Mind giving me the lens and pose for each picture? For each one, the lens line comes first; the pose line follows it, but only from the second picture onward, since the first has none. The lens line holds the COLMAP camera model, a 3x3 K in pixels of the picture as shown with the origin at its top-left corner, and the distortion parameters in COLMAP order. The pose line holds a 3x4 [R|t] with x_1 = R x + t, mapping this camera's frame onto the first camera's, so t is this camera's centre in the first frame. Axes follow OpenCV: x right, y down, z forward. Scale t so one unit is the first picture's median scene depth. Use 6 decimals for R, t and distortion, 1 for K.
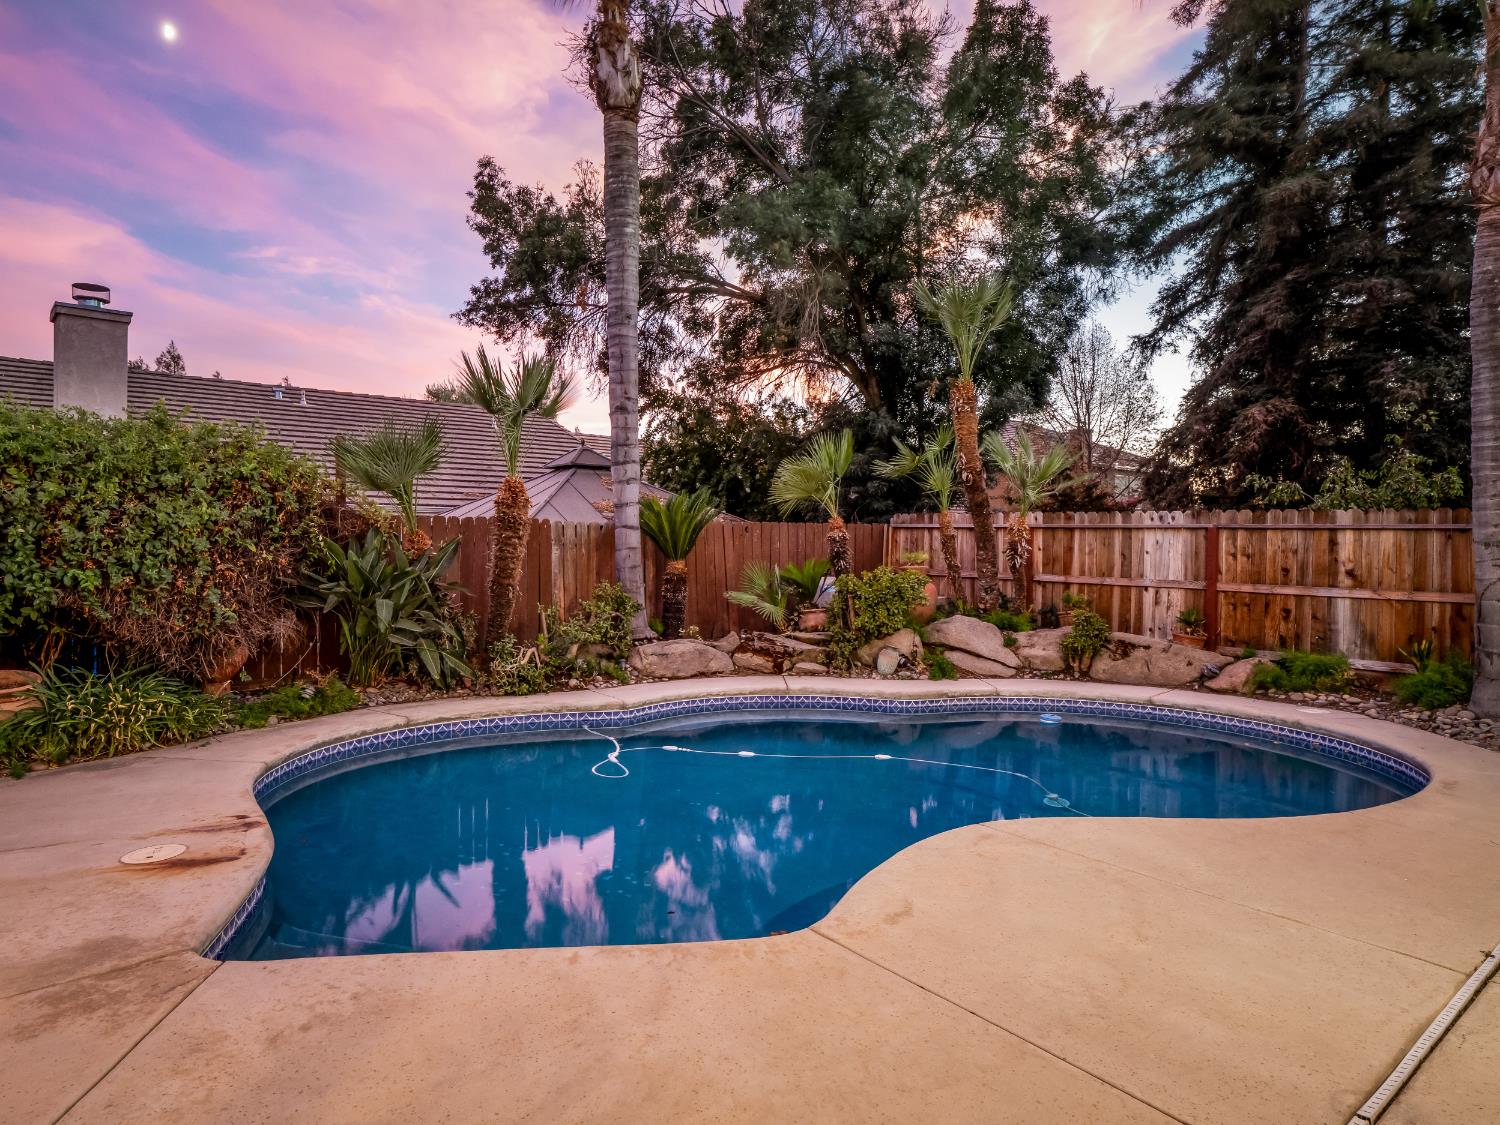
lens RADIAL K [[875.7, 0, 750.0], [0, 875.7, 562.5], [0, 0, 1]] dist [0.001709, -0.002653]
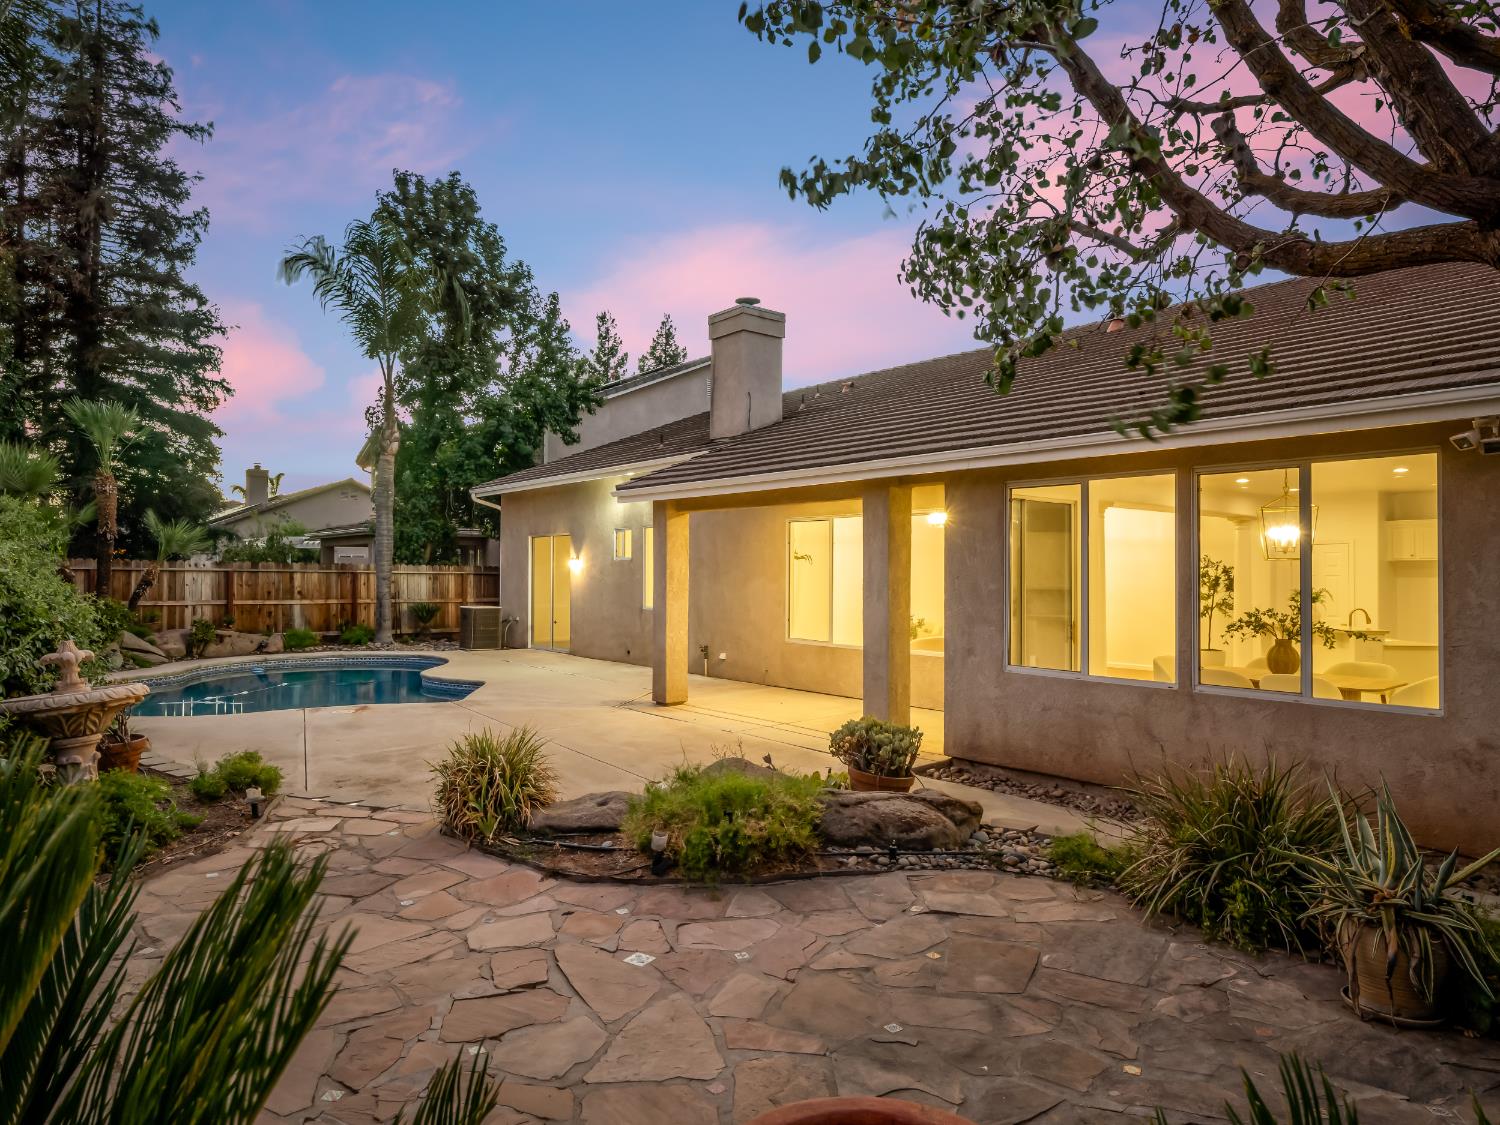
lens RADIAL K [[875.7, 0, 750.0], [0, 875.7, 562.5], [0, 0, 1]] dist [0.001709, -0.002653]
pose [[-0.027300, 0.008845, 0.999588, -1.413016], [0.025435, 0.999643, -0.008151, -0.015021], [-0.999304, 0.025202, -0.027515, -0.047545]]
